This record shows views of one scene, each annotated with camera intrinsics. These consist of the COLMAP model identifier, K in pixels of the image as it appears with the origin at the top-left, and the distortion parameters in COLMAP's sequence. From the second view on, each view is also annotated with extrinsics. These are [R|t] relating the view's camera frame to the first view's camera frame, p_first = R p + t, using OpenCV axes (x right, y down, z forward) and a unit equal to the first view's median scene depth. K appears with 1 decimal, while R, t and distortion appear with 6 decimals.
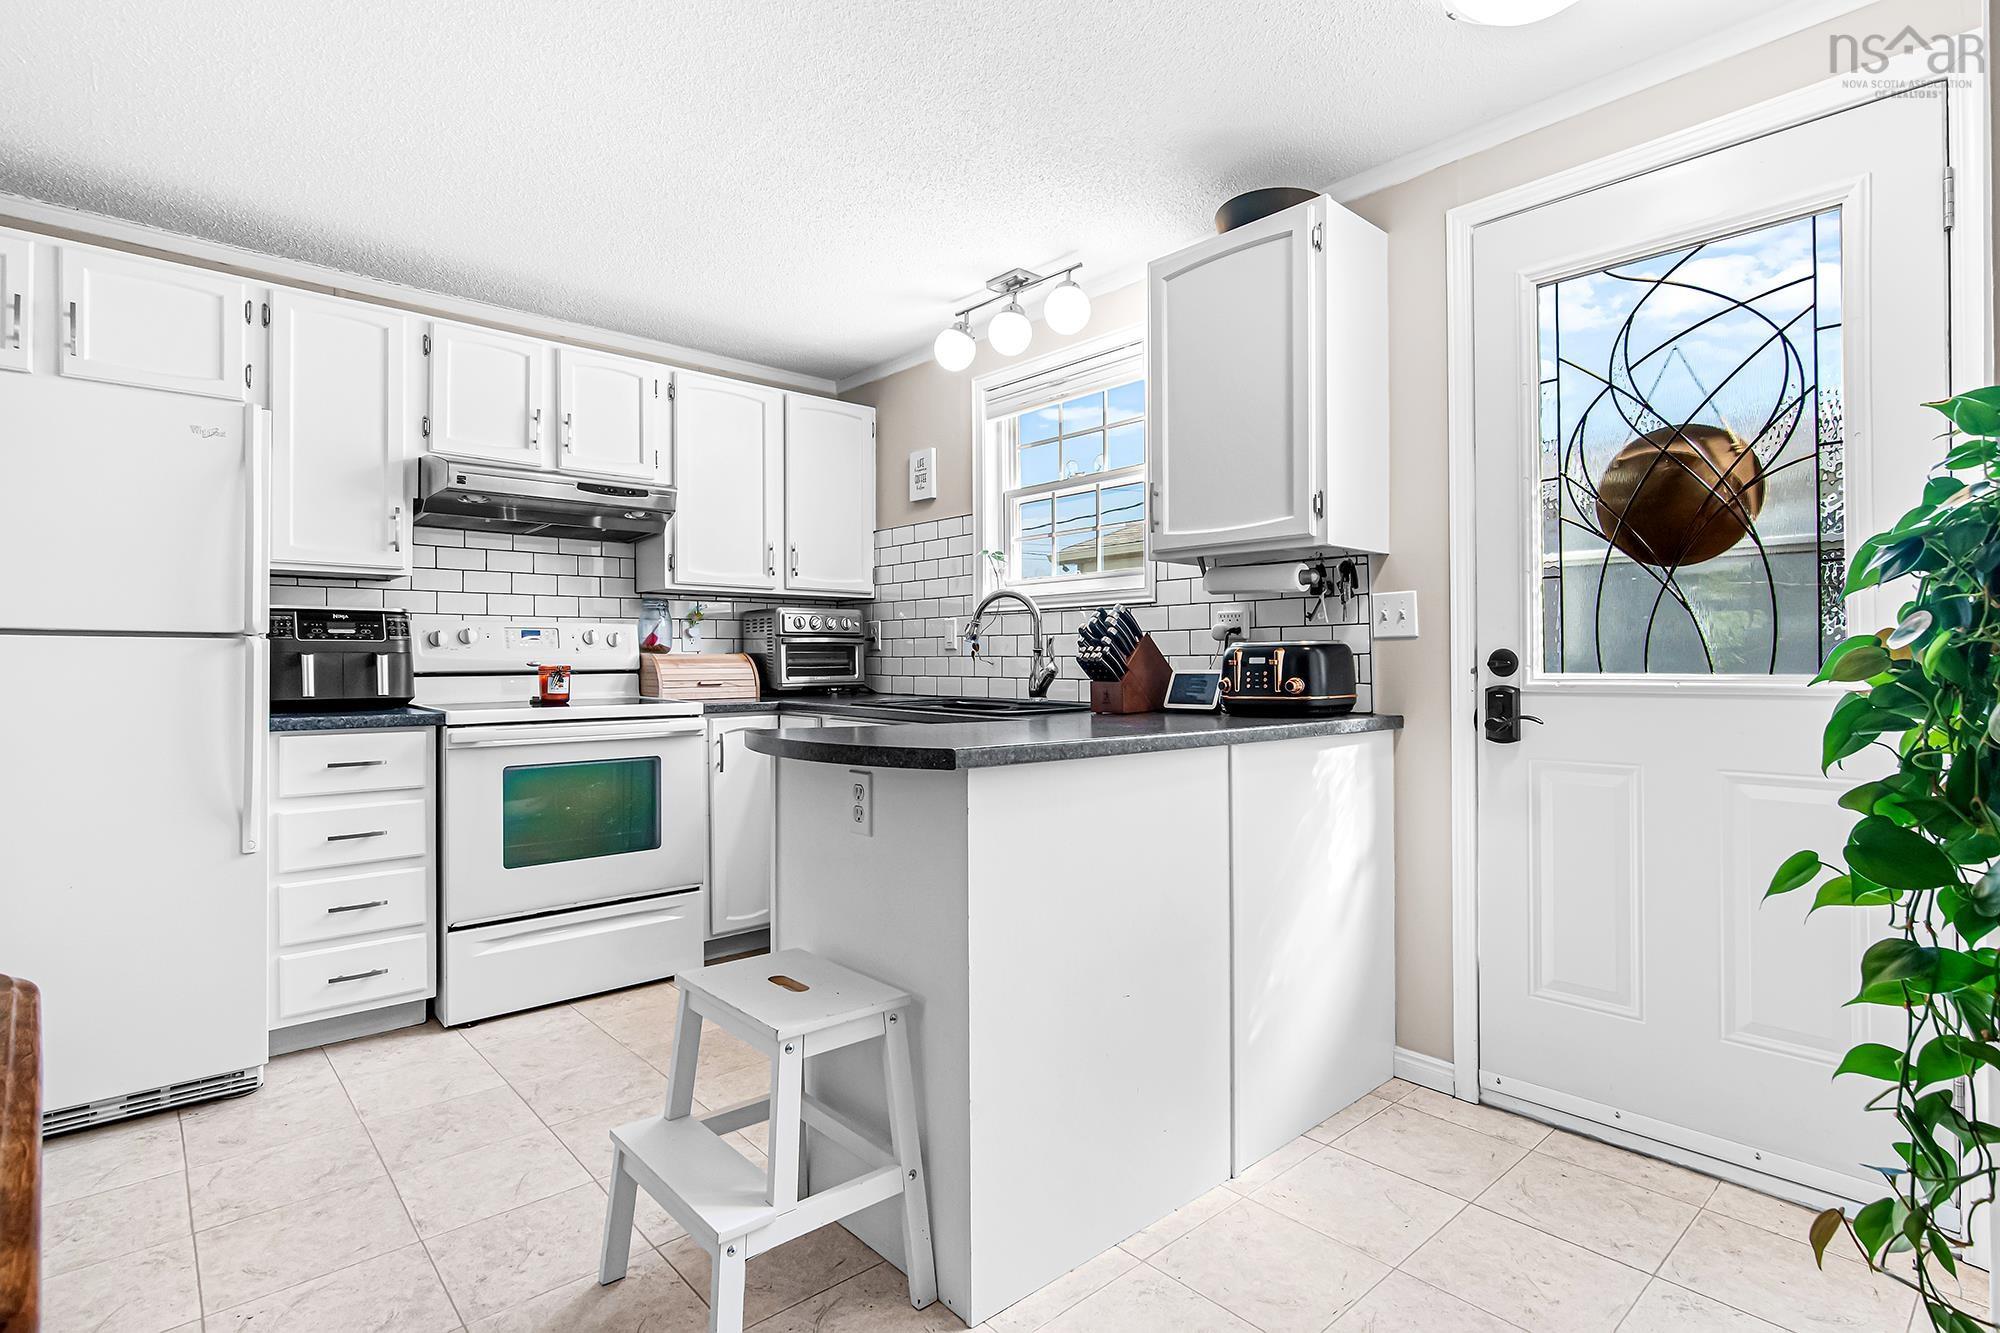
lens RADIAL K [[941.5, 0, 1000.0], [0, 941.5, 666.5], [0, 0, 1]] dist [0.002993, 0.000009]
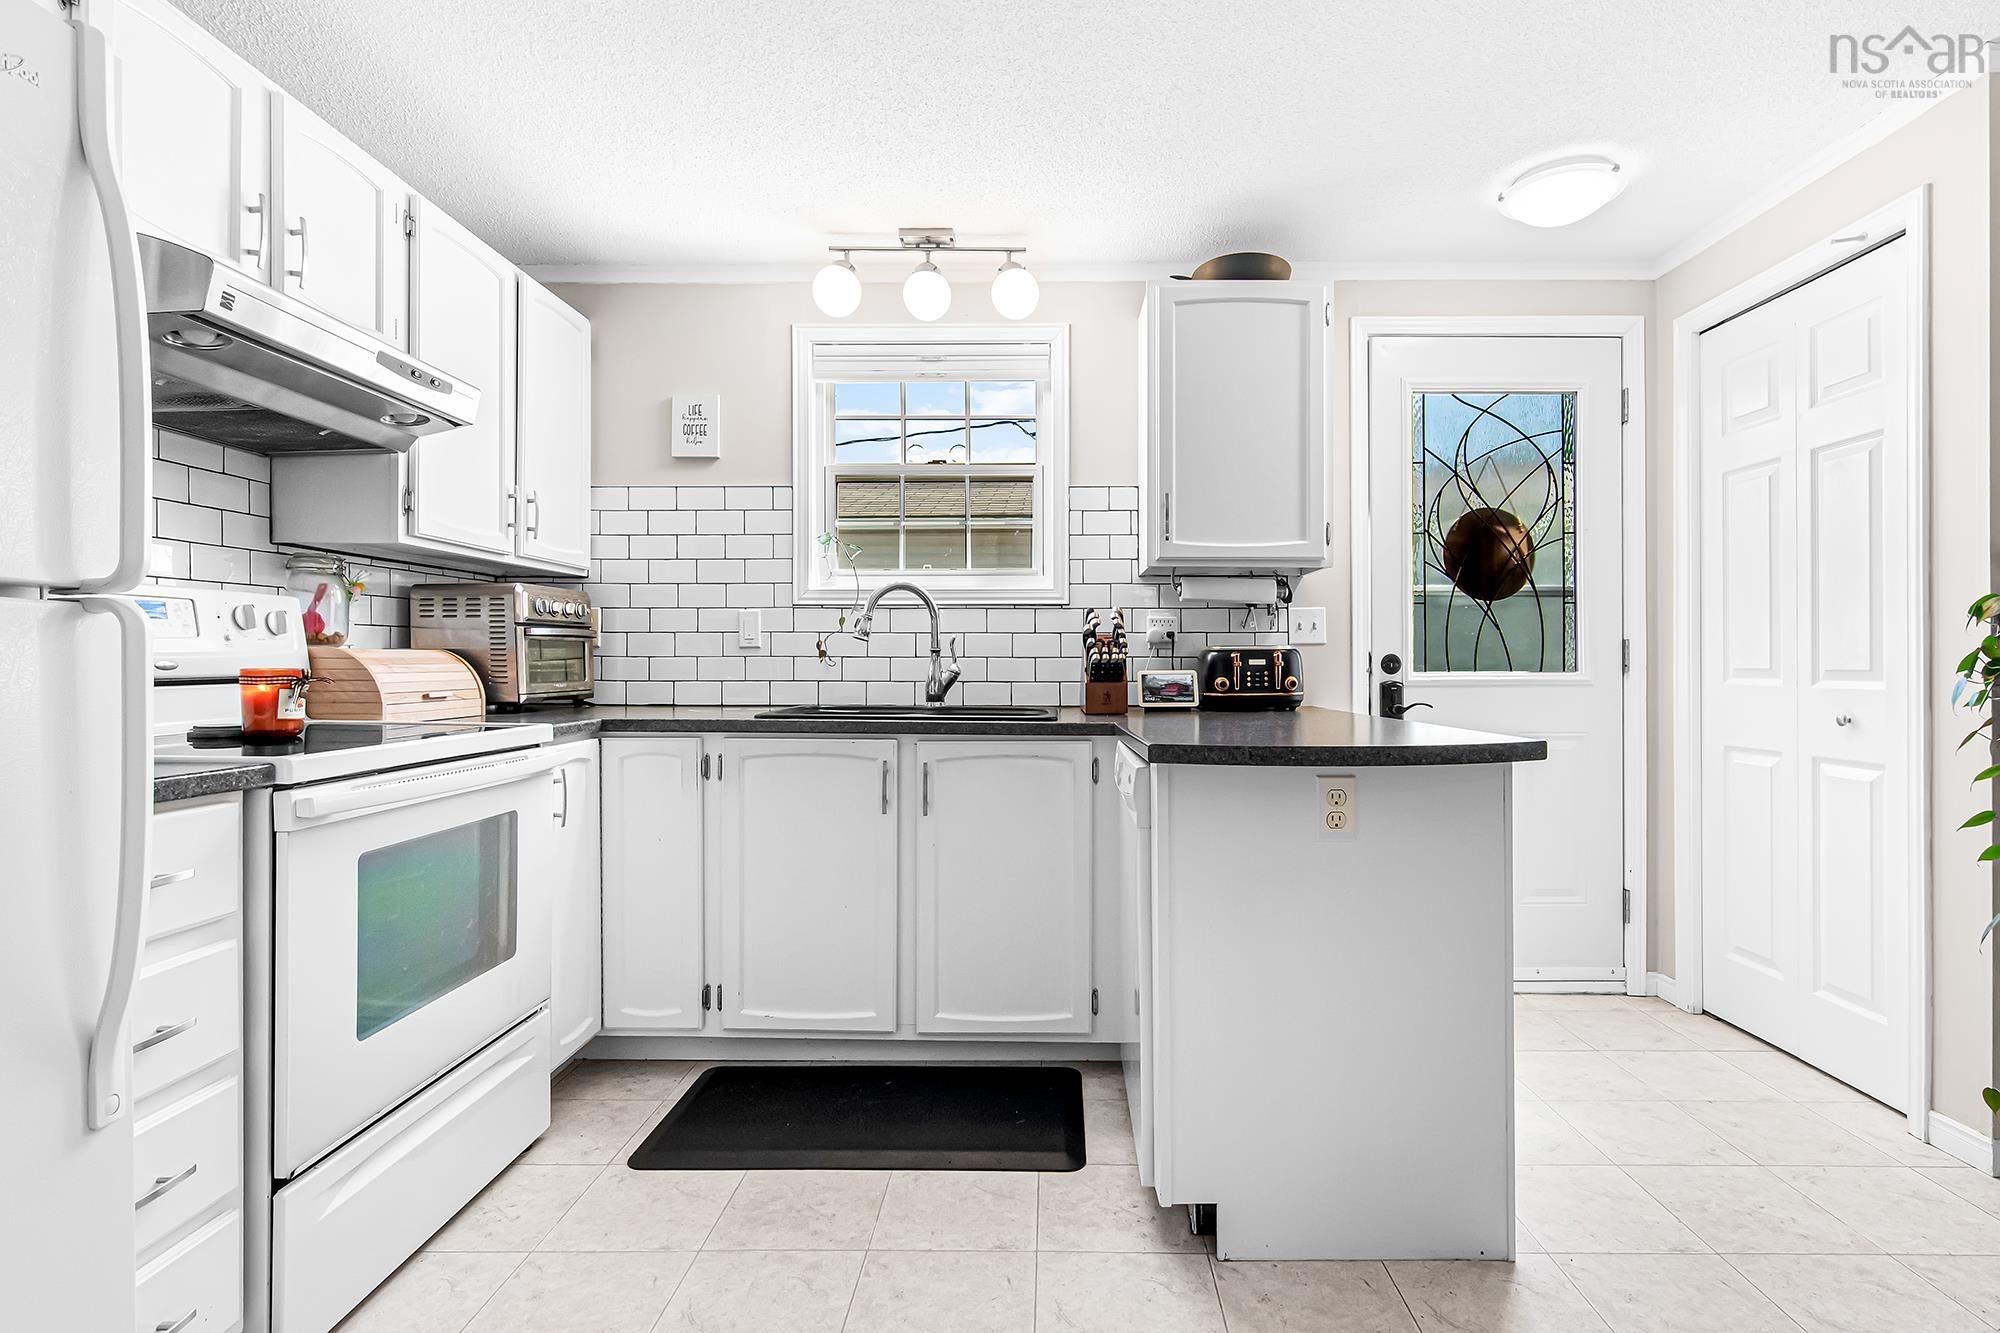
lens RADIAL K [[972.6, 0, 997.7], [0, 972.6, 673.2], [0, 0, 1]] dist [-0.002811, -0.000463]
pose [[0.689185, -0.005849, 0.724562, -0.595577], [0.002514, 0.999981, 0.005681, -0.000219], [-0.724581, -0.002093, 0.689186, 0.306027]]
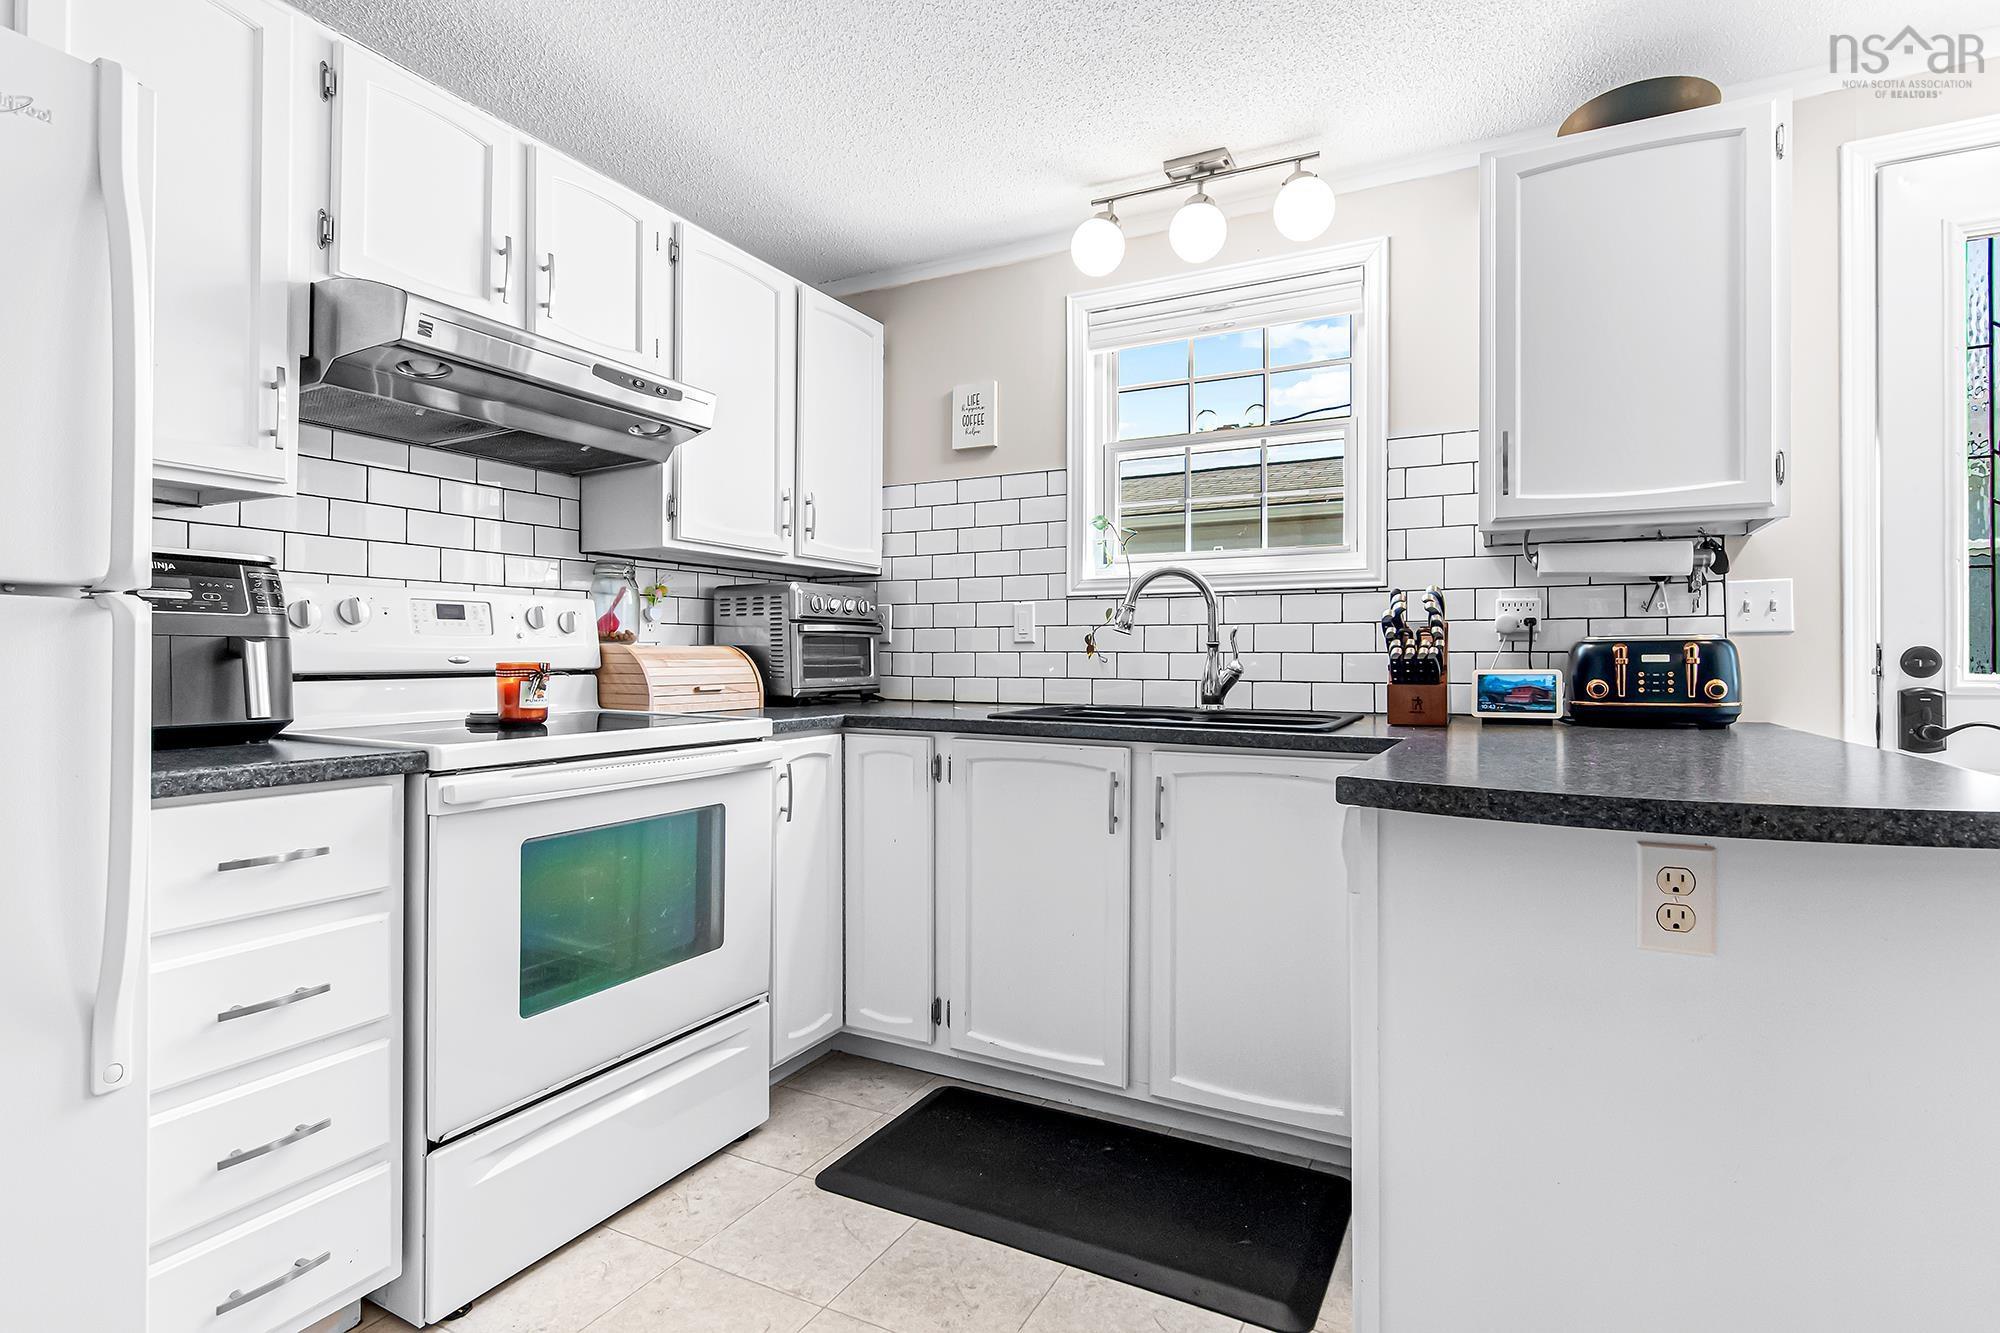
lens RADIAL K [[949.4, 0, 987.8], [0, 949.4, 663.8], [0, 0, 1]] dist [-0.001272, -0.000336]
pose [[0.938500, 0.002000, 0.345273, -0.405255], [-0.001763, 0.999998, -0.001000, 0.000074], [-0.345274, 0.000330, 0.938502, 0.321563]]
